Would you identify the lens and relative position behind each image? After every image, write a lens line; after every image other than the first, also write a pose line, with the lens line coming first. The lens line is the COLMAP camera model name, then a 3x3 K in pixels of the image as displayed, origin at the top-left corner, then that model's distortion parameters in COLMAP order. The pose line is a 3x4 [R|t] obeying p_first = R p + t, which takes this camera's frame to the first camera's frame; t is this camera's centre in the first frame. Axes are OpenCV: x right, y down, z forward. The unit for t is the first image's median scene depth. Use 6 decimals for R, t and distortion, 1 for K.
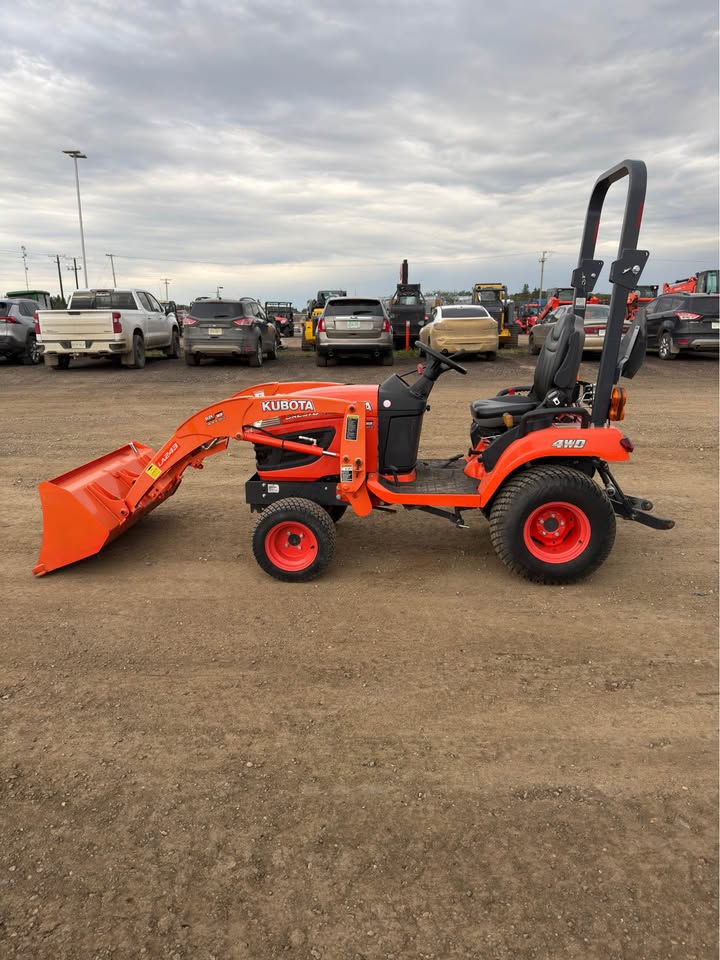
lens RADIAL K [[678.8, 0, 358.6], [0, 678.8, 479.2], [0, 0, 1]] dist [0.009109, -0.010672]
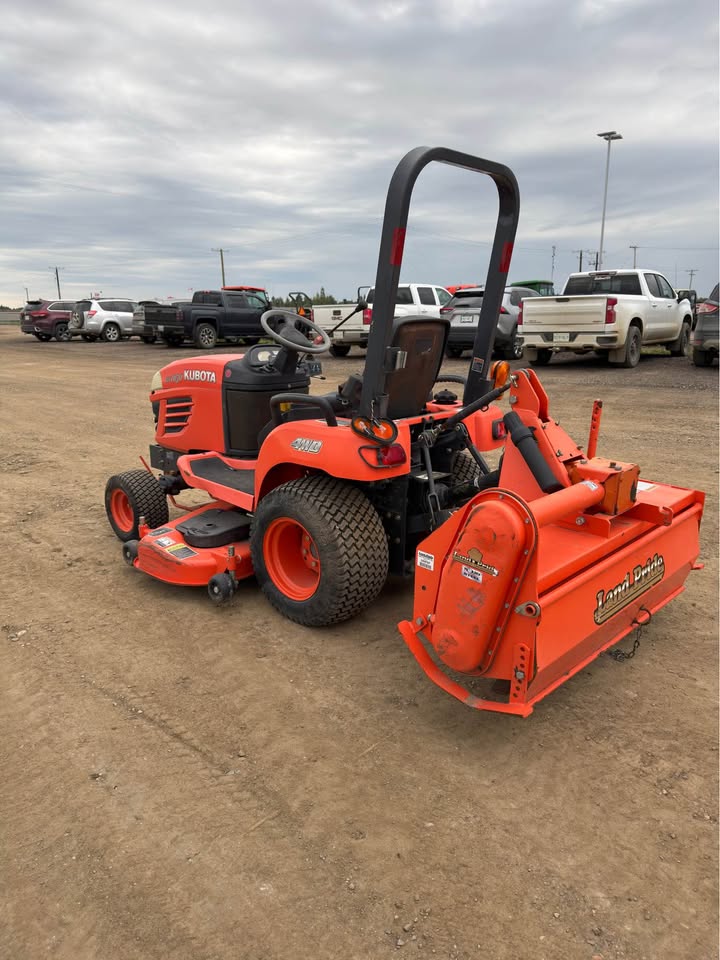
lens RADIAL K [[670.9, 0, 357.1], [0, 670.9, 489.1], [0, 0, 1]] dist [0.034016, -0.045199]
pose [[0.759122, 0.155595, -0.632079, -0.036999], [-0.141947, 0.987213, 0.072539, -0.031021], [0.635283, 0.034656, 0.771501, 0.172293]]
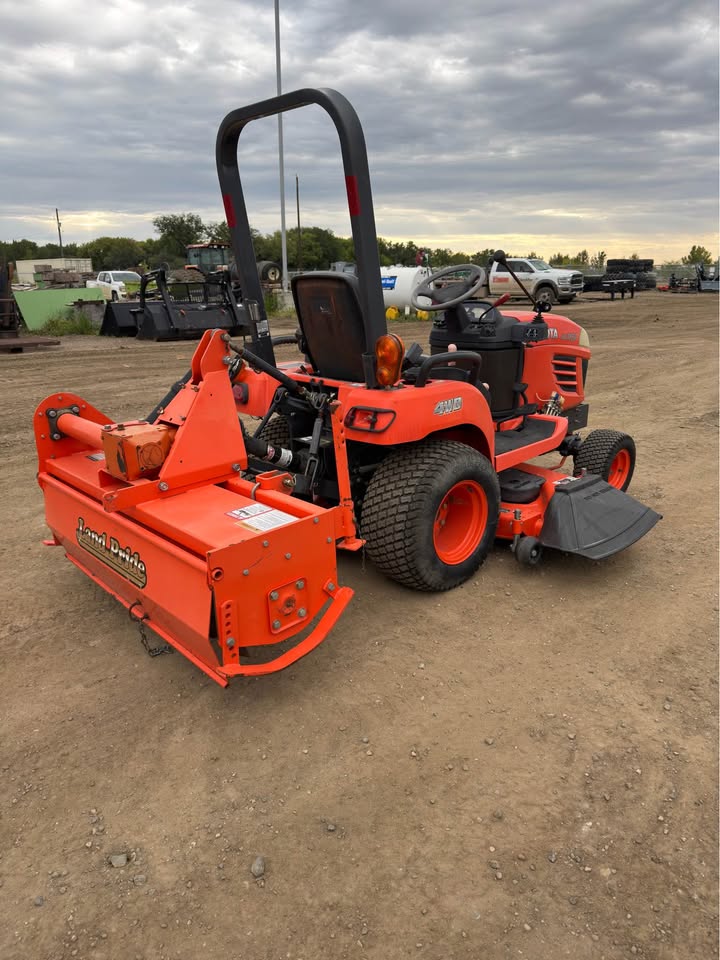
lens RADIAL K [[670.9, 0, 366.1], [0, 670.9, 490.2], [0, 0, 1]] dist [0.034016, -0.045199]
pose [[-0.692763, 0.220274, -0.686701, -0.023727], [-0.165074, 0.878495, 0.448327, -0.089572], [0.702018, 0.423941, -0.572228, 0.422807]]
